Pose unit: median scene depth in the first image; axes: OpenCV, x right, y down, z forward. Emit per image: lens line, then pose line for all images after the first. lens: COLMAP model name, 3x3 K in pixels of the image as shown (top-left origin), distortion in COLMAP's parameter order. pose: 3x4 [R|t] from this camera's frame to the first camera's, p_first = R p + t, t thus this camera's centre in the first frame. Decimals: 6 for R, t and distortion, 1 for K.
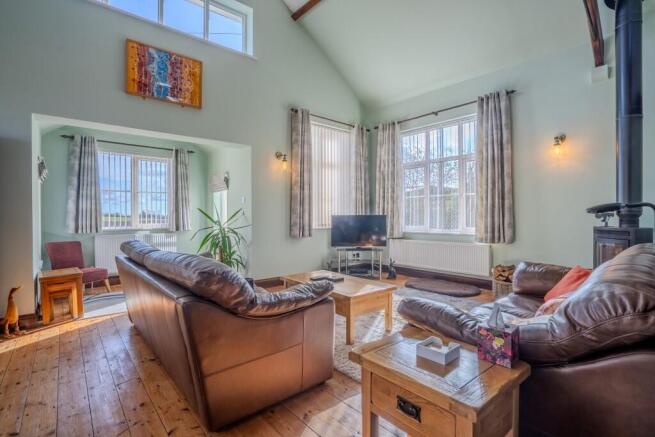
lens RADIAL K [[314.8, 0, 327.8], [0, 314.8, 218.5], [0, 0, 1]] dist [-0.024272, 0.001076]
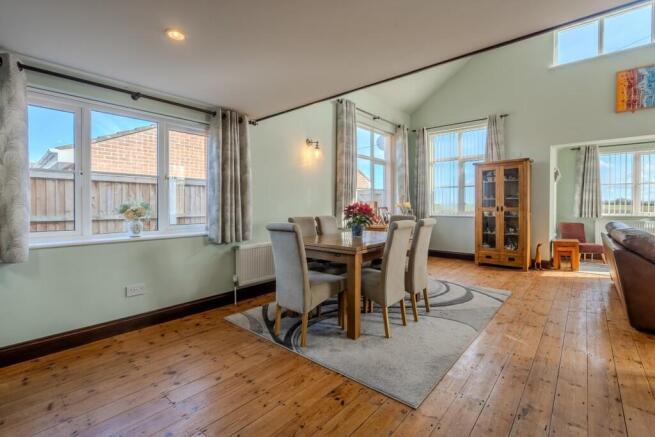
lens RADIAL K [[300.2, 0, 326.3], [0, 300.2, 212.3], [0, 0, 1]] dist [-0.001859, 0.000369]
pose [[0.152139, 0.022620, -0.988100, 0.348676], [-0.005351, 0.999742, 0.022063, 0.001731], [0.988345, 0.001931, 0.152221, -0.336555]]
